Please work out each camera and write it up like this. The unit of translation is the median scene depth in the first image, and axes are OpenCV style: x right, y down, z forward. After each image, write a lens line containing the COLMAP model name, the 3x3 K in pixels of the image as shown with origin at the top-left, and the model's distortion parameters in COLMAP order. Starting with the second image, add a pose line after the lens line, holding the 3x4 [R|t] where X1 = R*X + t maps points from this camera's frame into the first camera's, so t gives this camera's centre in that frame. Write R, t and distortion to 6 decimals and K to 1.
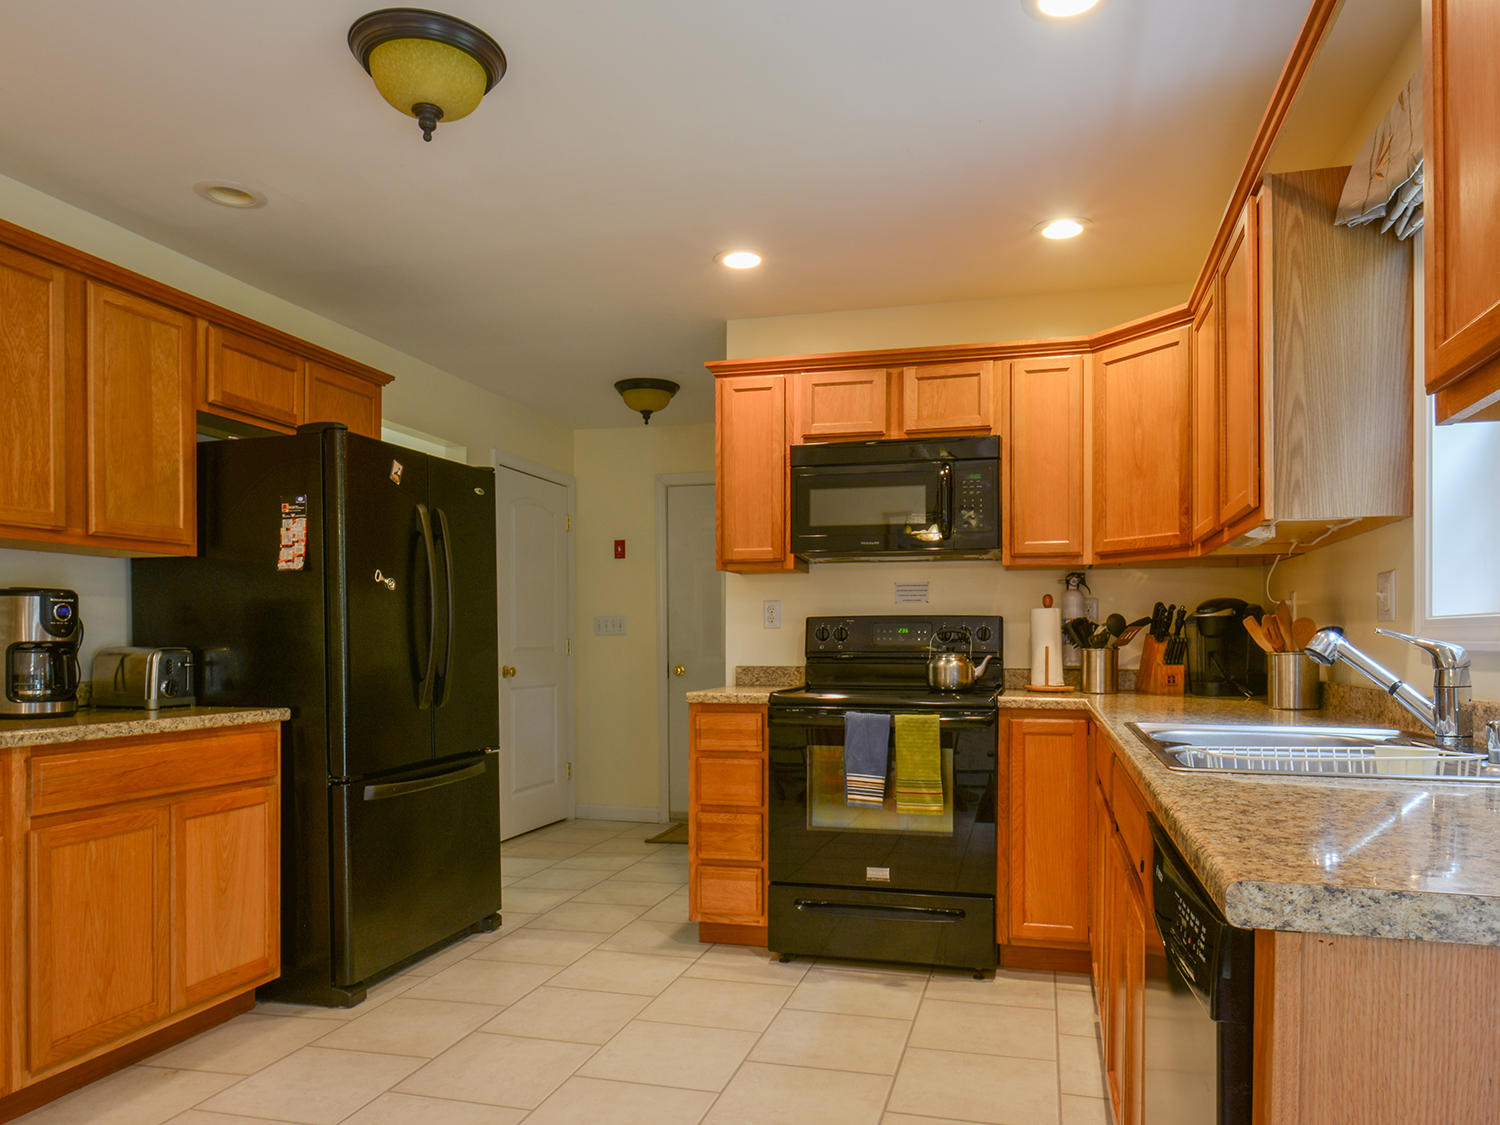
lens RADIAL K [[1016.4, 0, 778.6], [0, 1016.4, 645.0], [0, 0, 1]] dist [-0.010883, 0.002770]
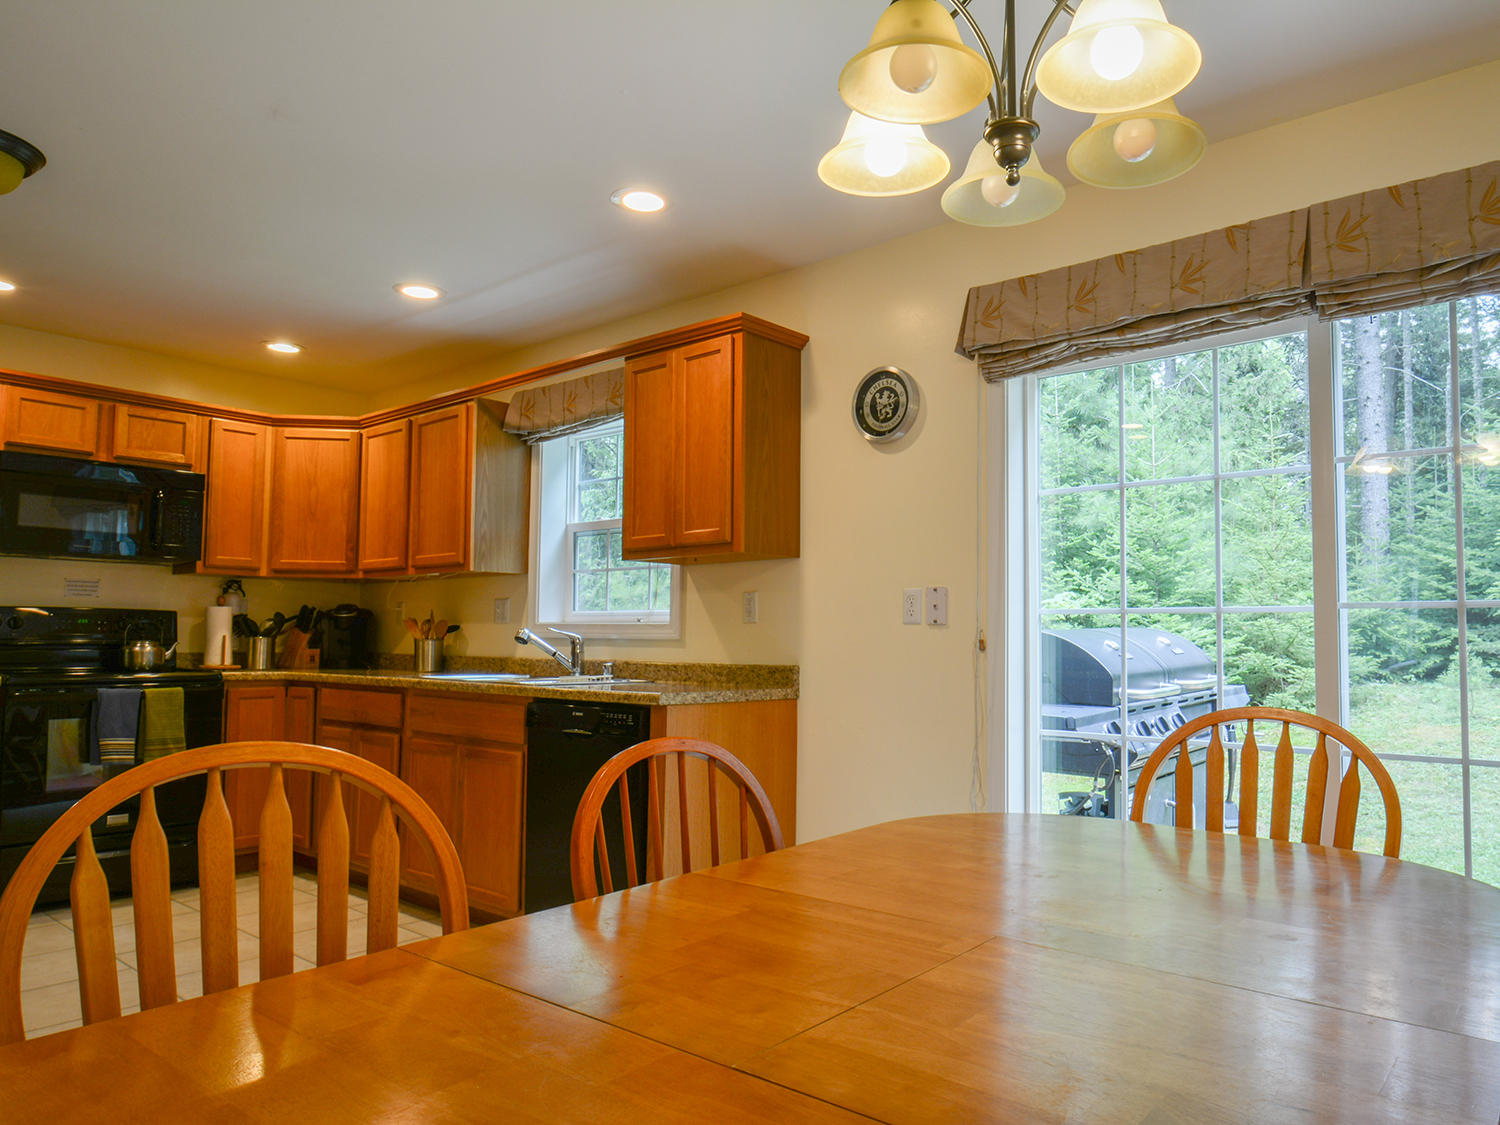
lens RADIAL K [[1016.4, 0, 777.9], [0, 1016.4, 582.8], [0, 0, 1]] dist [-0.010883, 0.002770]
pose [[0.448835, 0.051440, 0.892133, -0.612083], [-0.005323, 0.998478, -0.054894, 0.001827], [-0.893599, 0.019889, 0.448426, -0.248652]]
